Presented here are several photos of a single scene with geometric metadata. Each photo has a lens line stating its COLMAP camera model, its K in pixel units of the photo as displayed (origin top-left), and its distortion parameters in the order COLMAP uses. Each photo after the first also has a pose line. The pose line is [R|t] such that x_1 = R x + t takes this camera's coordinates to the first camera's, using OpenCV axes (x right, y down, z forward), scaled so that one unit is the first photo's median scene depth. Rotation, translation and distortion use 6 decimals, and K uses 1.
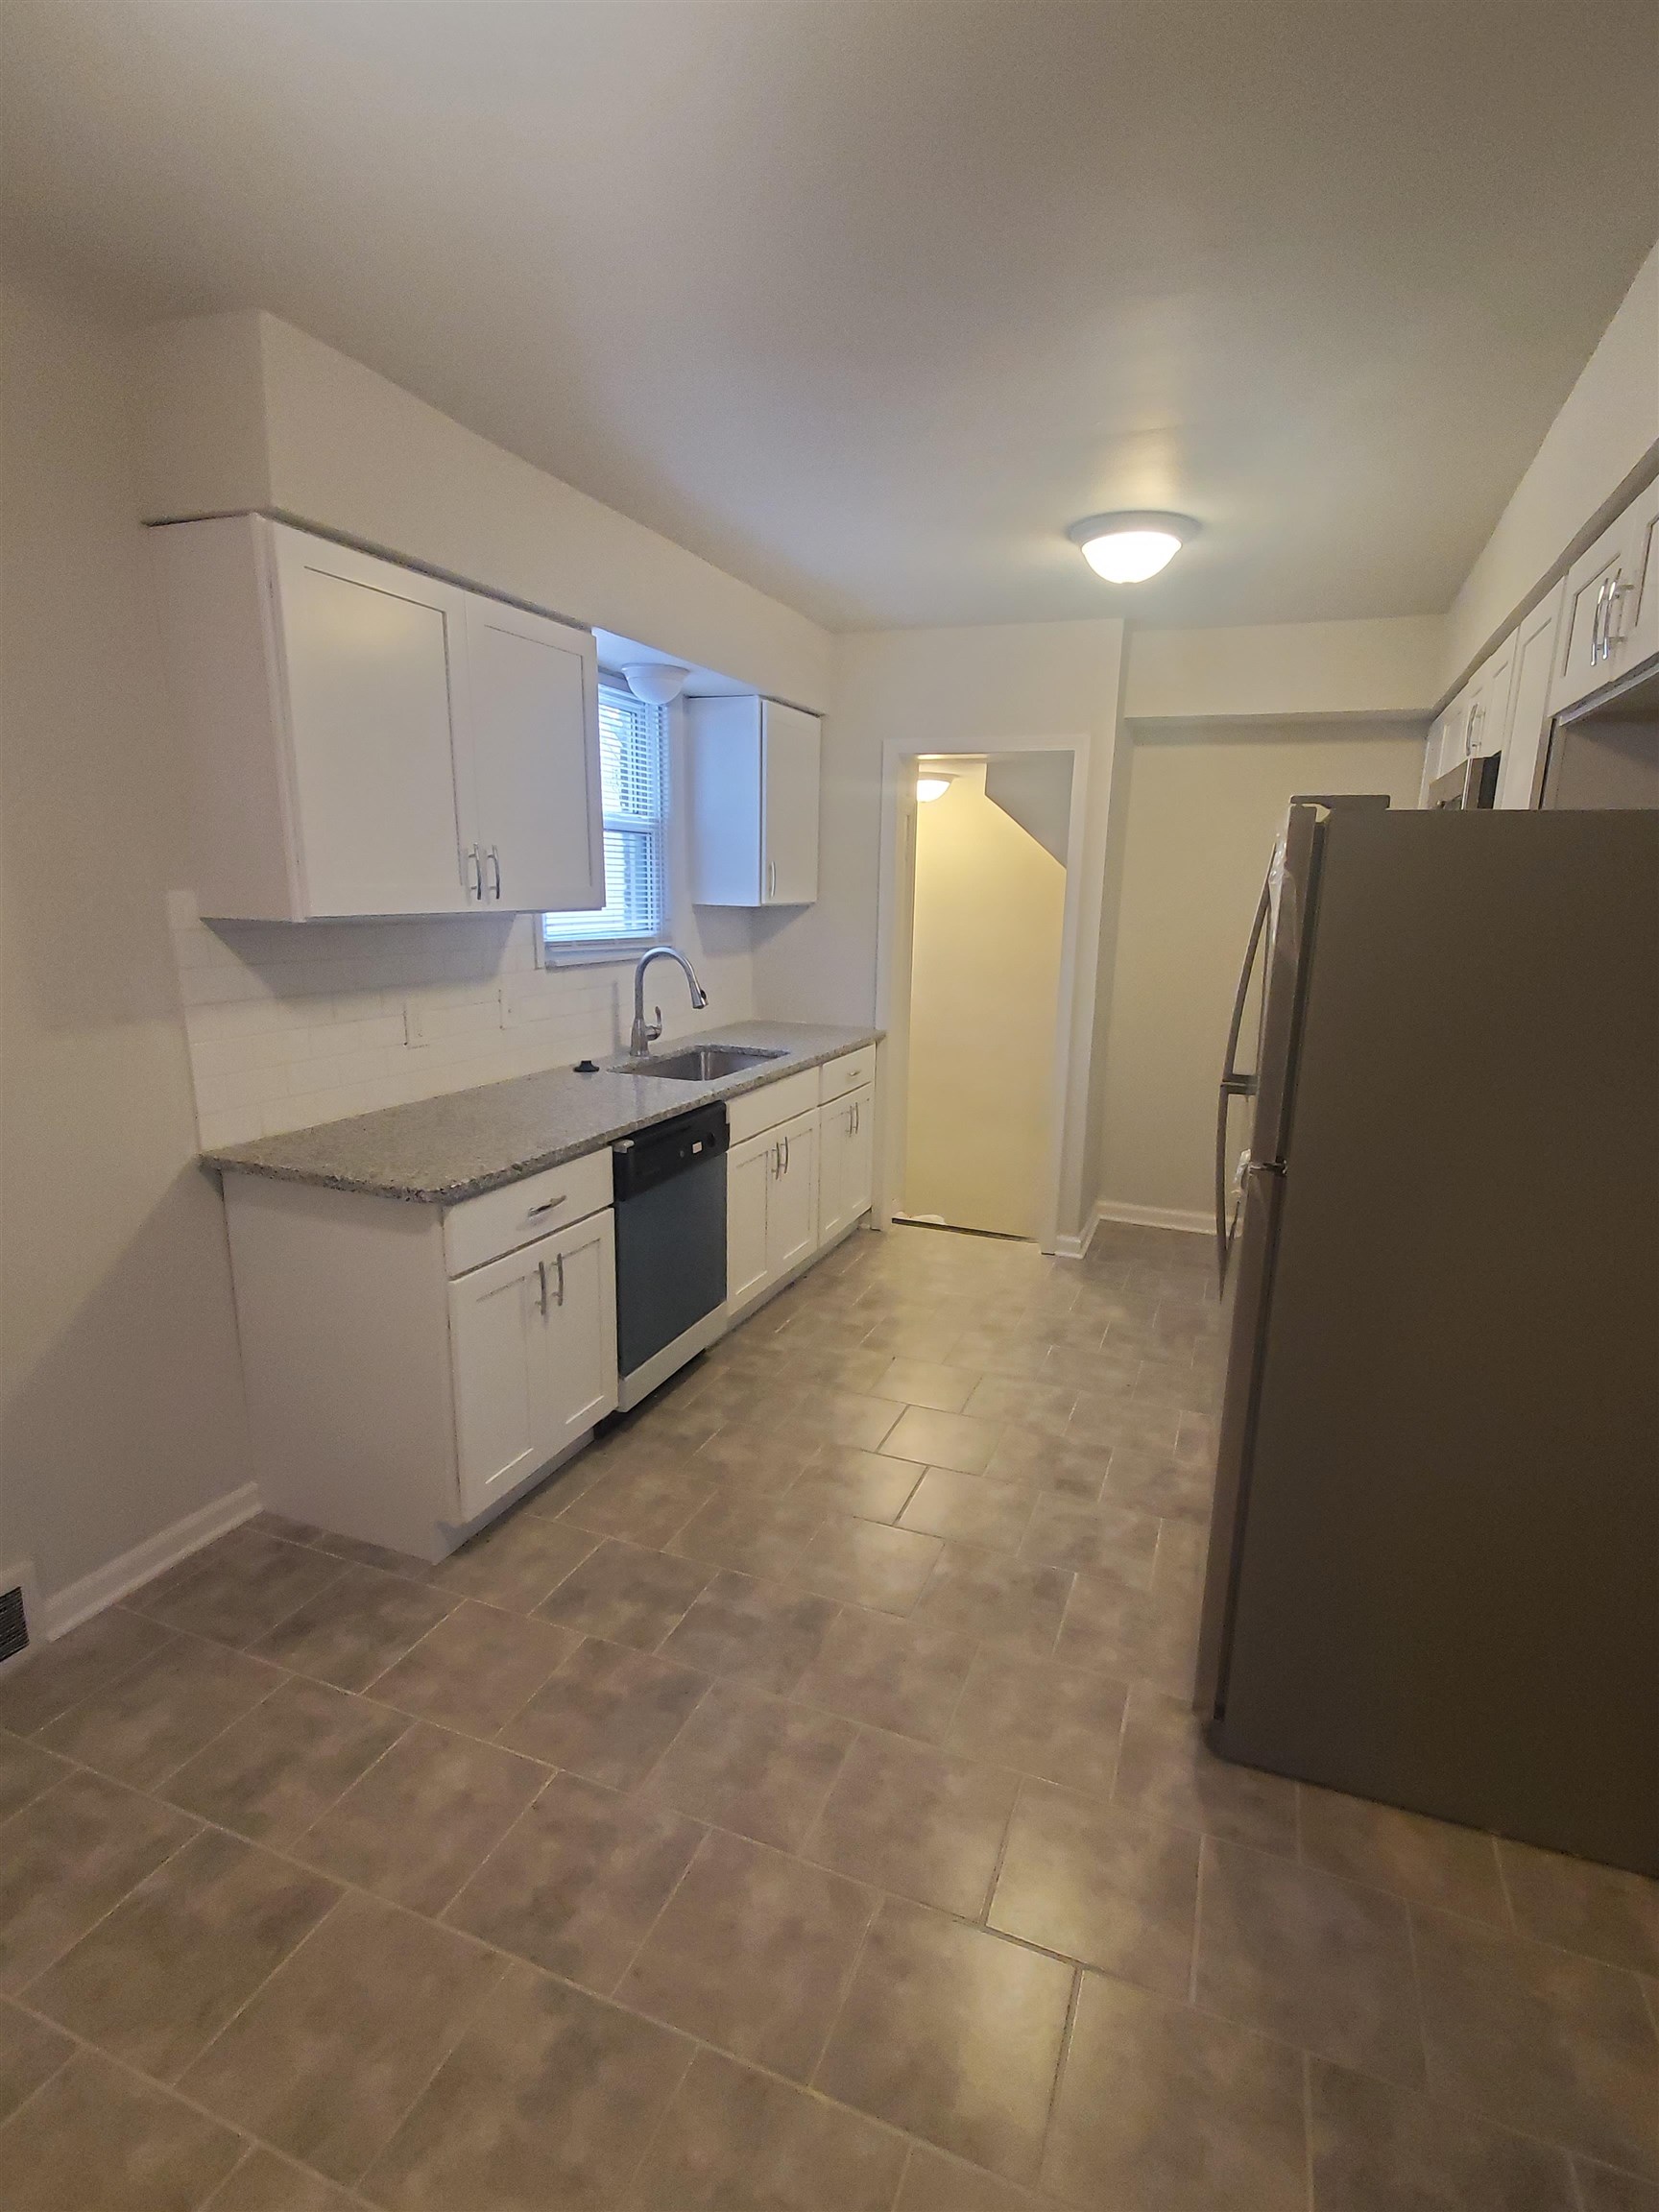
lens RADIAL K [[1063.8, 0, 853.6], [0, 1063.8, 1121.5], [0, 0, 1]] dist [0.017991, -0.010117]
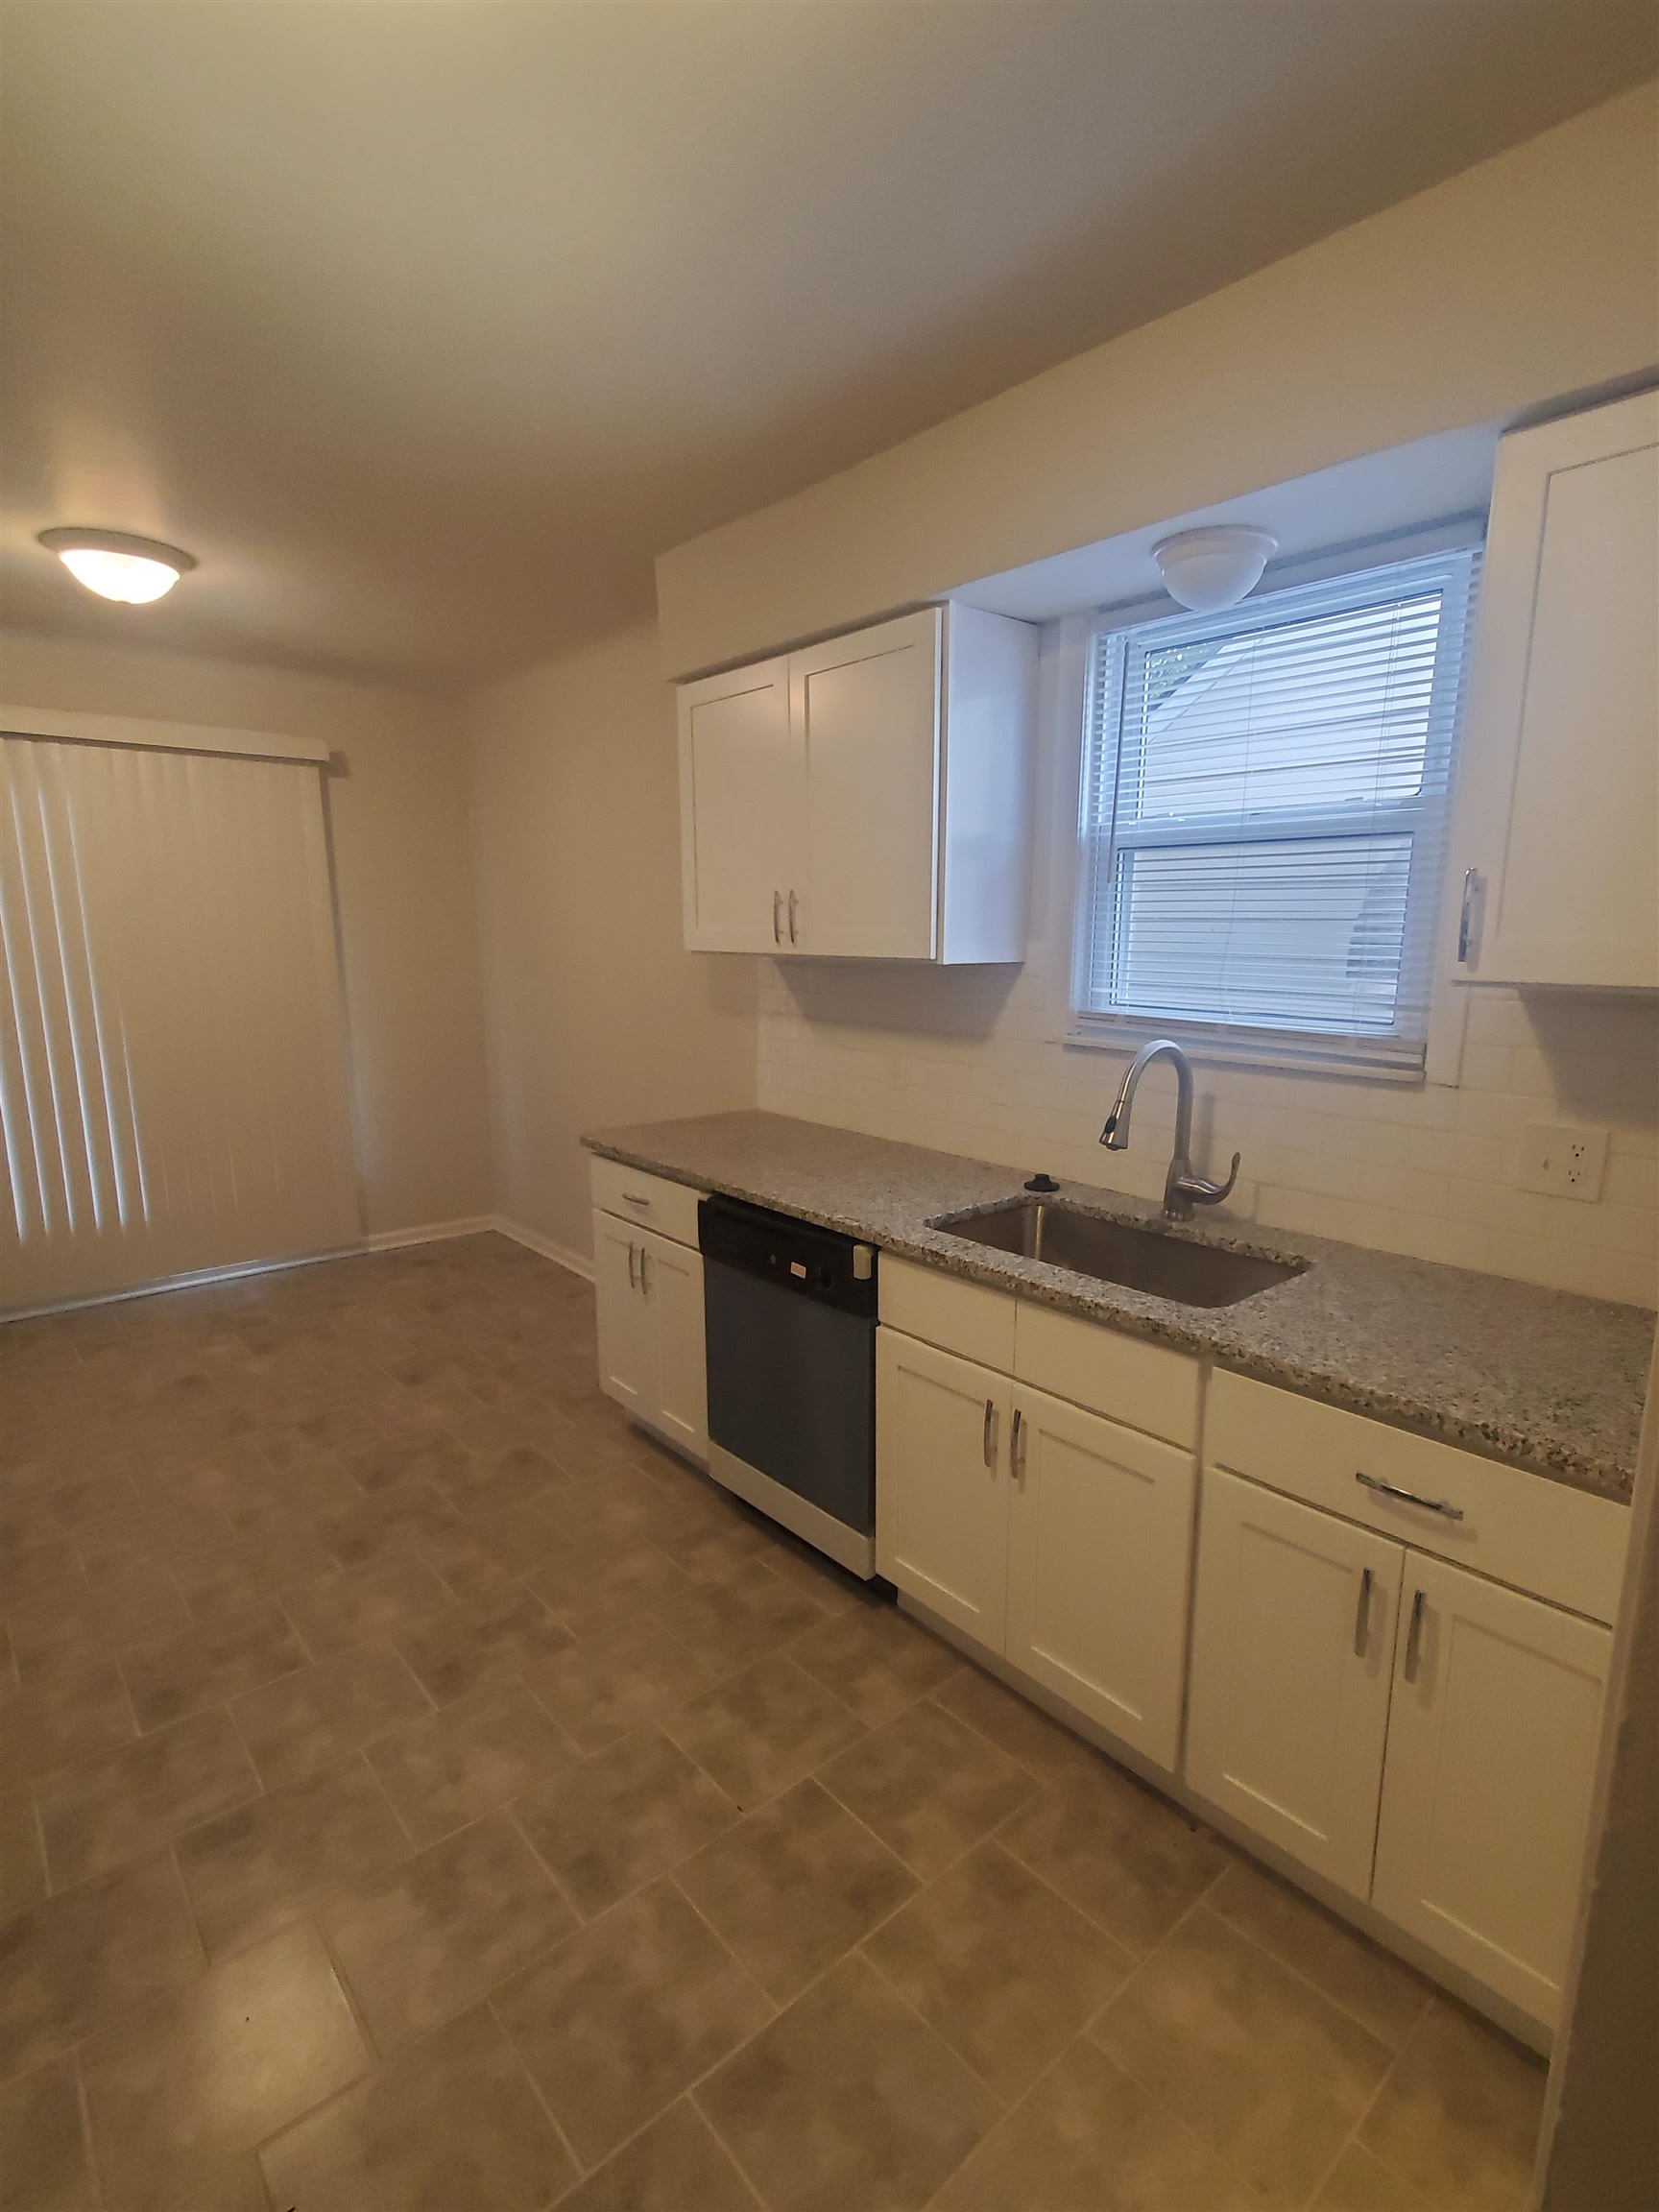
lens RADIAL K [[1063.8, 0, 853.6], [0, 1063.8, 1121.5], [0, 0, 1]] dist [0.017991, -0.010117]
pose [[-0.457513, 0.138152, -0.878405, 0.580933], [-0.214422, 0.941565, 0.259766, -0.335283], [0.862963, 0.307196, -0.401155, 1.562499]]
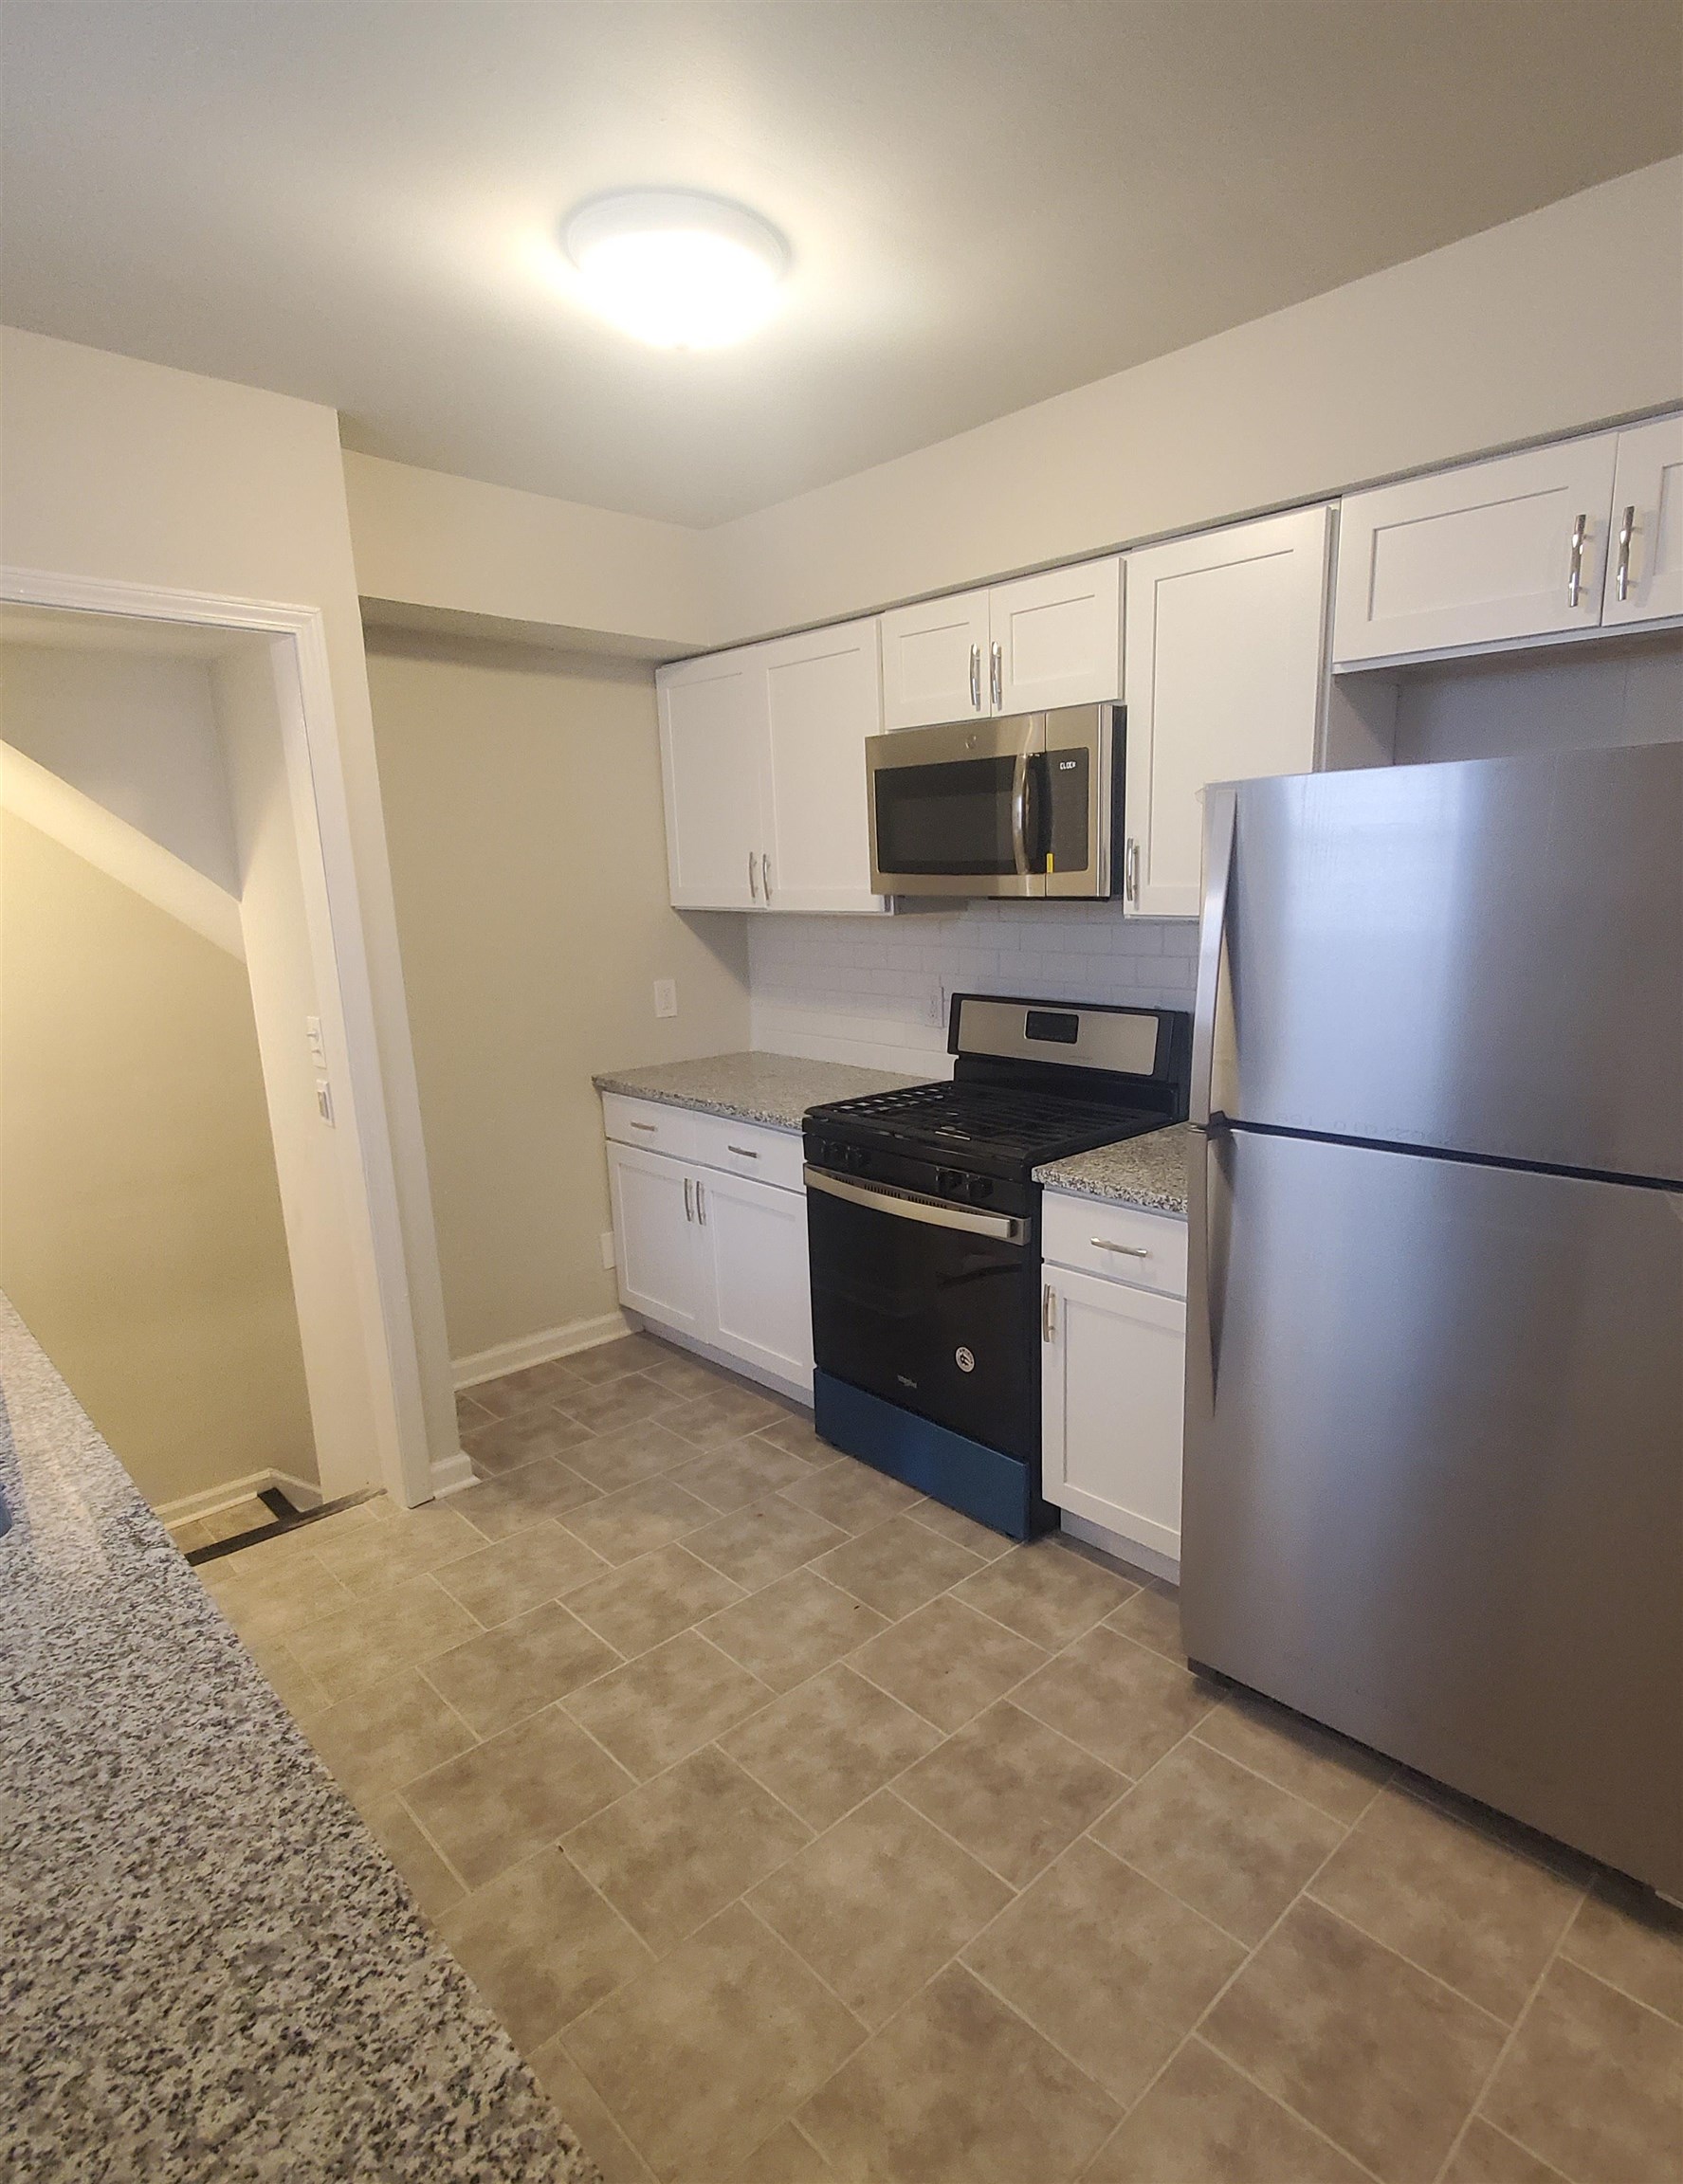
lens RADIAL K [[1161.4, 0, 917.0], [0, 1161.4, 1098.5], [0, 0, 1]] dist [0.002782, 0.000632]
pose [[0.405483, -0.206590, 0.890452, -0.403359], [0.232947, 0.965318, 0.117883, -0.180330], [-0.883923, 0.159628, 0.439545, 0.767750]]
